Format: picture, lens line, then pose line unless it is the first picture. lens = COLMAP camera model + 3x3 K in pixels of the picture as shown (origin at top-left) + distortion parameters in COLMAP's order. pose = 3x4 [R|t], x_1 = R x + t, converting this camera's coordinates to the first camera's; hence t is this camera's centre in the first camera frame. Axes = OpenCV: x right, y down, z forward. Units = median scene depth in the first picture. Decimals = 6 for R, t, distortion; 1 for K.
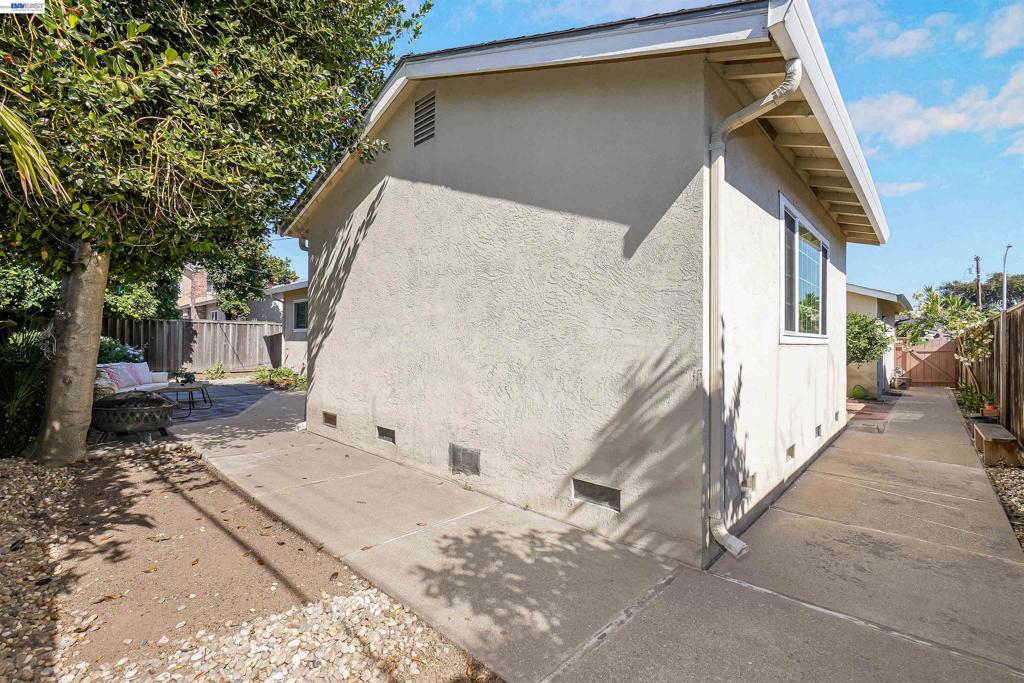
lens RADIAL K [[447.0, 0, 506.6], [0, 447.0, 344.9], [0, 0, 1]] dist [-0.007362, 0.002787]
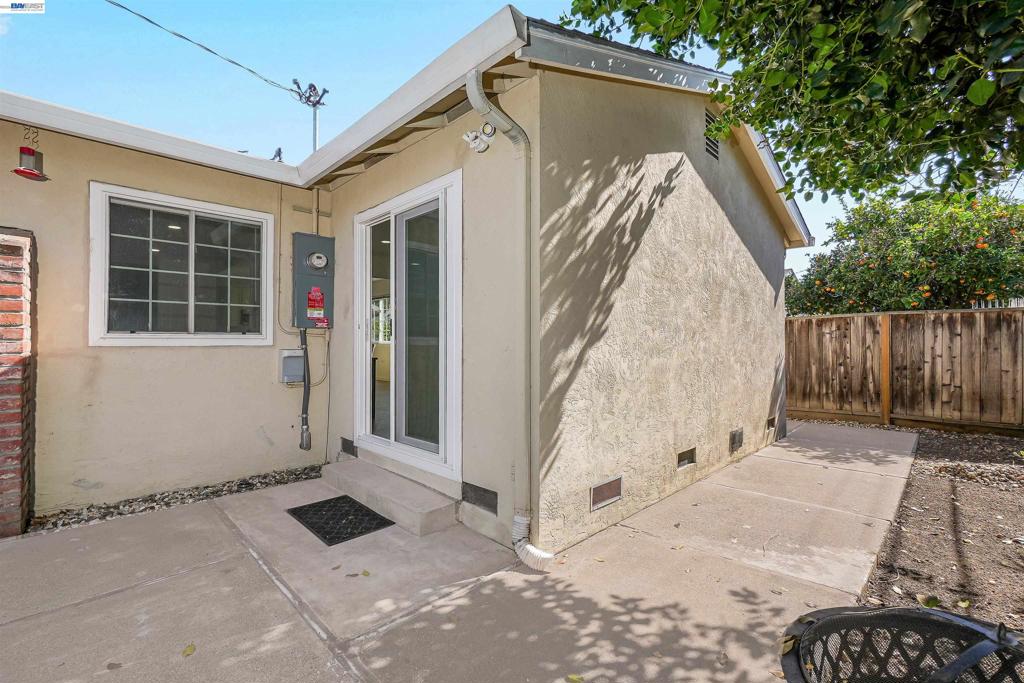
lens RADIAL K [[447.0, 0, 509.4], [0, 447.0, 337.8], [0, 0, 1]] dist [-0.007362, 0.002787]
pose [[0.036588, 0.007929, 0.999299, -0.395199], [0.001456, 0.999967, -0.007987, -0.009420], [-0.999329, 0.001747, 0.036576, 0.461923]]
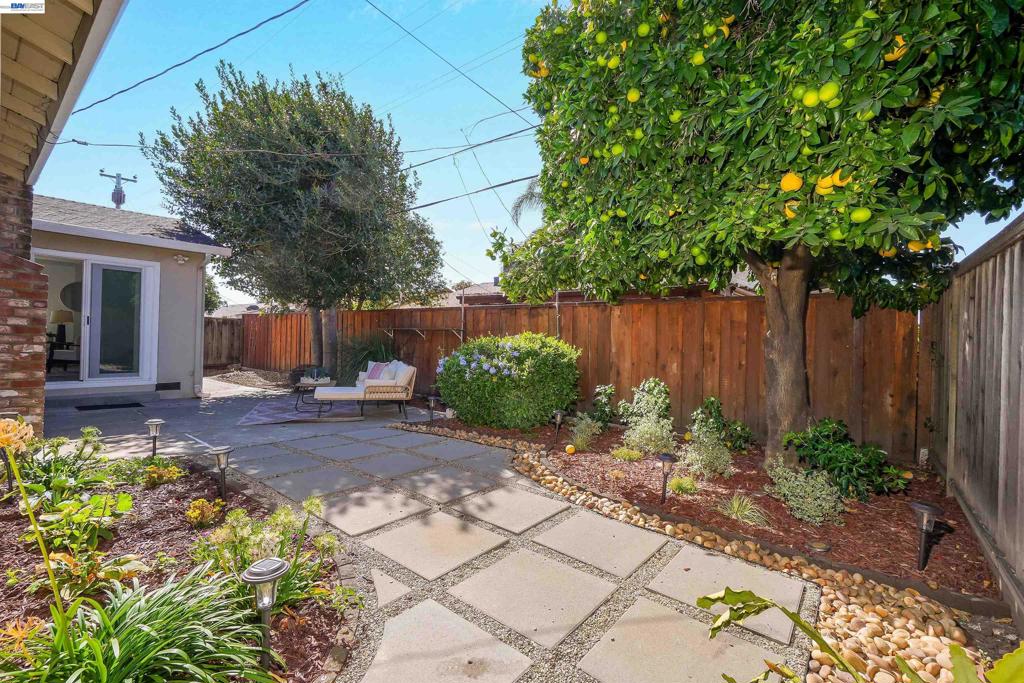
lens RADIAL K [[447.0, 0, 518.8], [0, 447.0, 337.9], [0, 0, 1]] dist [-0.007362, 0.002787]
pose [[-0.996370, -0.031399, -0.079127, -0.593415], [-0.031219, 0.999506, -0.003508, -0.011592], [0.079198, -0.001024, -0.996858, 1.109440]]
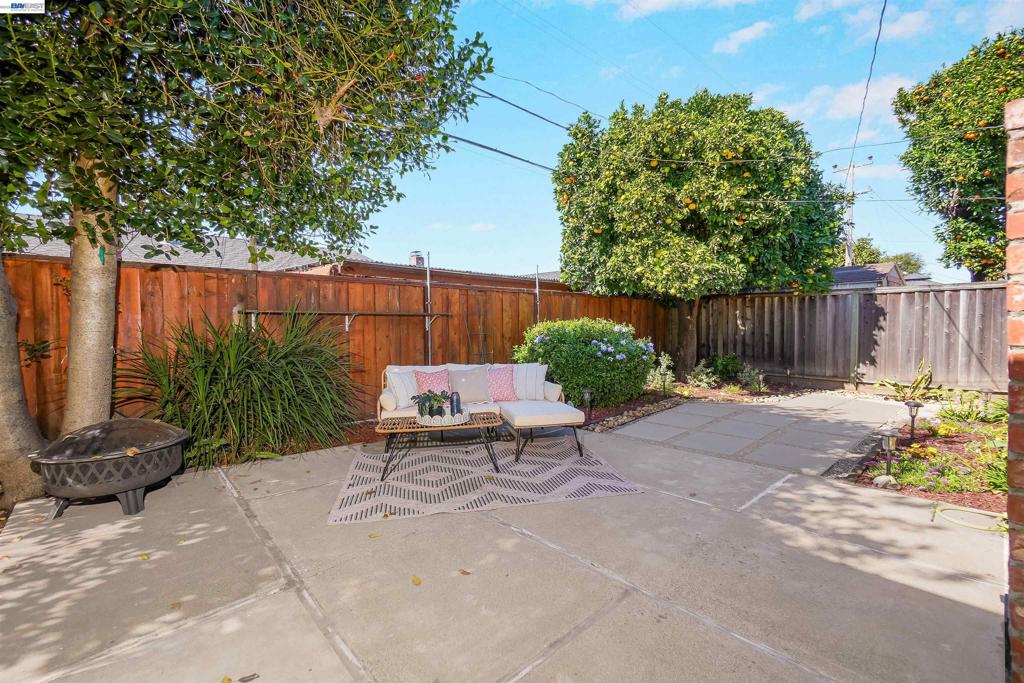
lens RADIAL K [[447.0, 0, 514.1], [0, 447.0, 338.4], [0, 0, 1]] dist [-0.007362, 0.002787]
pose [[-0.082916, 0.020615, -0.996343, -0.111206], [0.004864, 0.999782, 0.020281, -0.007874], [0.996545, -0.003165, -0.082998, 0.610491]]
